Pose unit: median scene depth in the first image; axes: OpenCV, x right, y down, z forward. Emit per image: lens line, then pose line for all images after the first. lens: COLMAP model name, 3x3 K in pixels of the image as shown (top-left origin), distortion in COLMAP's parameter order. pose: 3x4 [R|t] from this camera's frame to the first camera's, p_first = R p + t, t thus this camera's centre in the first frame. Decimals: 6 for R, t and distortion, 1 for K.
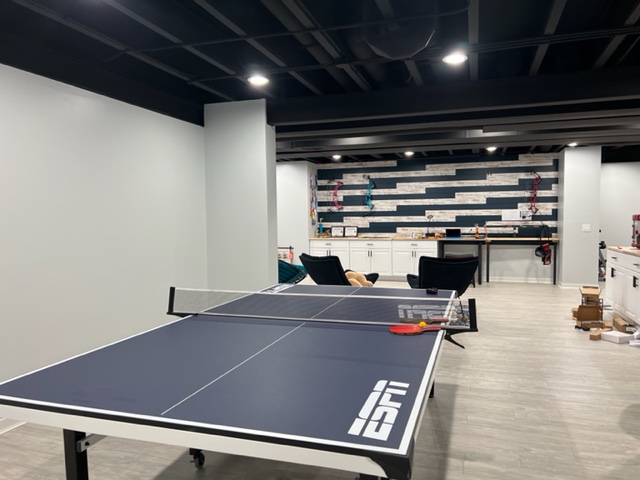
lens RADIAL K [[480.2, 0, 319.1], [0, 480.2, 240.1], [0, 0, 1]] dist [0.046631, -0.030465]
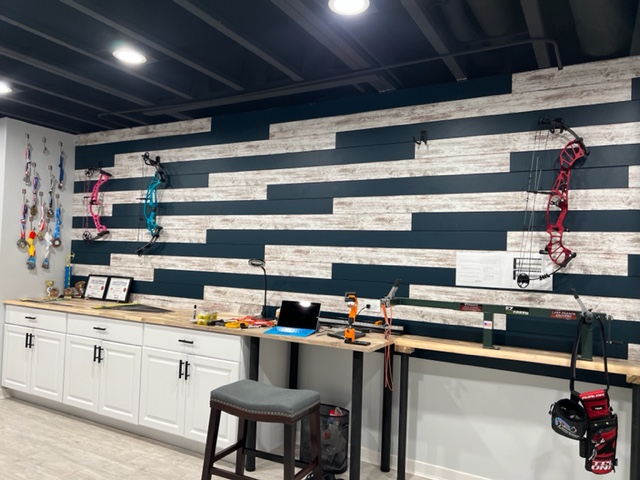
lens RADIAL K [[480.2, 0, 321.0], [0, 480.2, 242.6], [0, 0, 1]] dist [0.046631, -0.030465]
pose [[0.976952, 0.039409, -0.209788, 0.349616], [-0.055686, 0.995830, -0.072255, -0.039811], [0.206066, 0.082272, 0.975073, 0.658999]]
